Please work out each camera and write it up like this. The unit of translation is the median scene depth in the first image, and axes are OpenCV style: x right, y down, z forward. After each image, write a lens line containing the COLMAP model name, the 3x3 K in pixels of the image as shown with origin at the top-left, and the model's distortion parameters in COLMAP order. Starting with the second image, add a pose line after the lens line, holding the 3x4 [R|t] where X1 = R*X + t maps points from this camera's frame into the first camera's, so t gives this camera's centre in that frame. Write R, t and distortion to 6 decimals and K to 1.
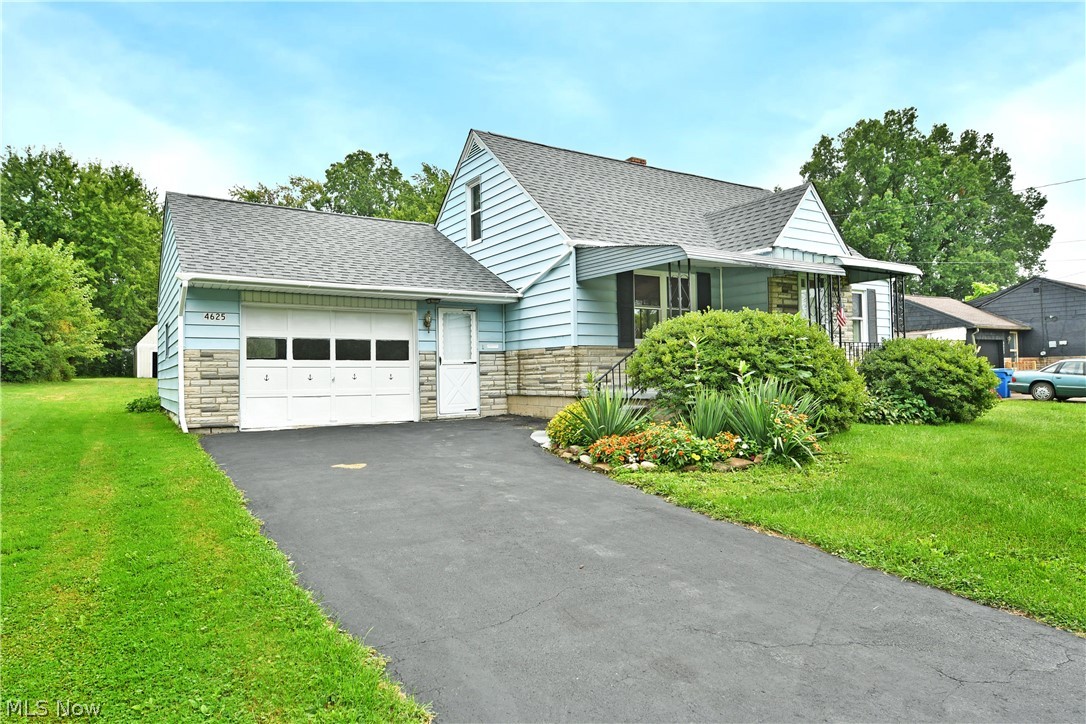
lens RADIAL K [[677.4, 0, 543.0], [0, 677.4, 362.0], [0, 0, 1]] dist [-0.001223, 0.000146]
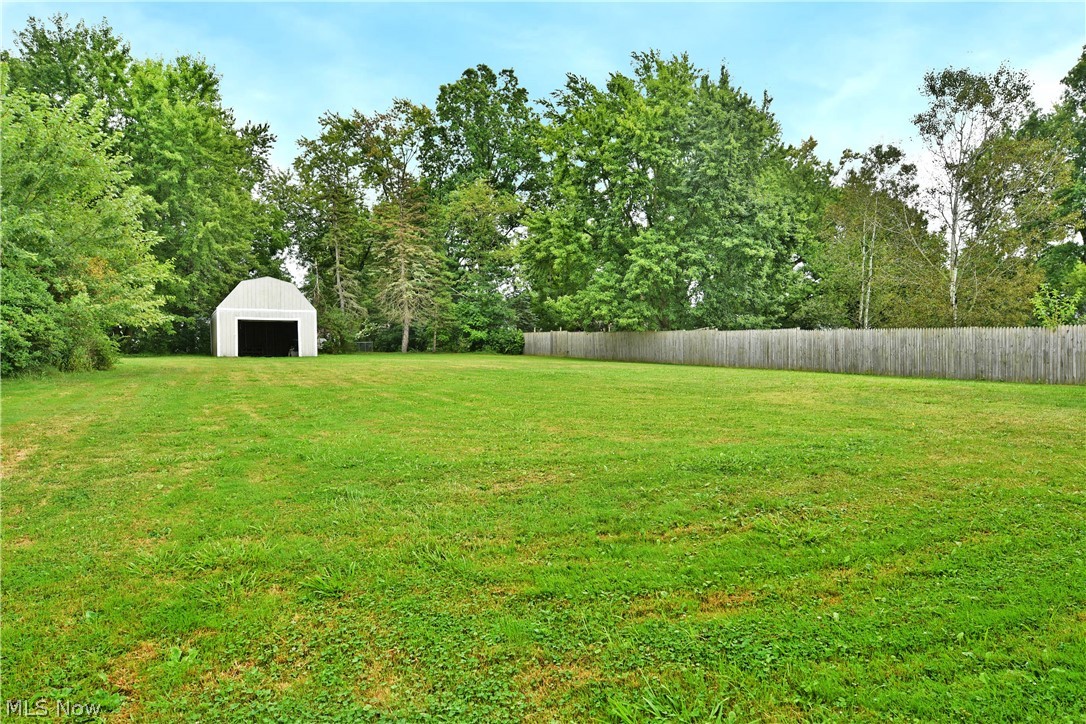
lens RADIAL K [[677.4, 0, 543.0], [0, 677.4, 362.0], [0, 0, 1]] dist [-0.001223, 0.000146]
pose [[0.996878, 0.005805, -0.078743, -0.208742], [-0.002658, 0.999195, 0.040021, -0.000484], [0.078912, -0.039687, 0.996091, 0.329978]]
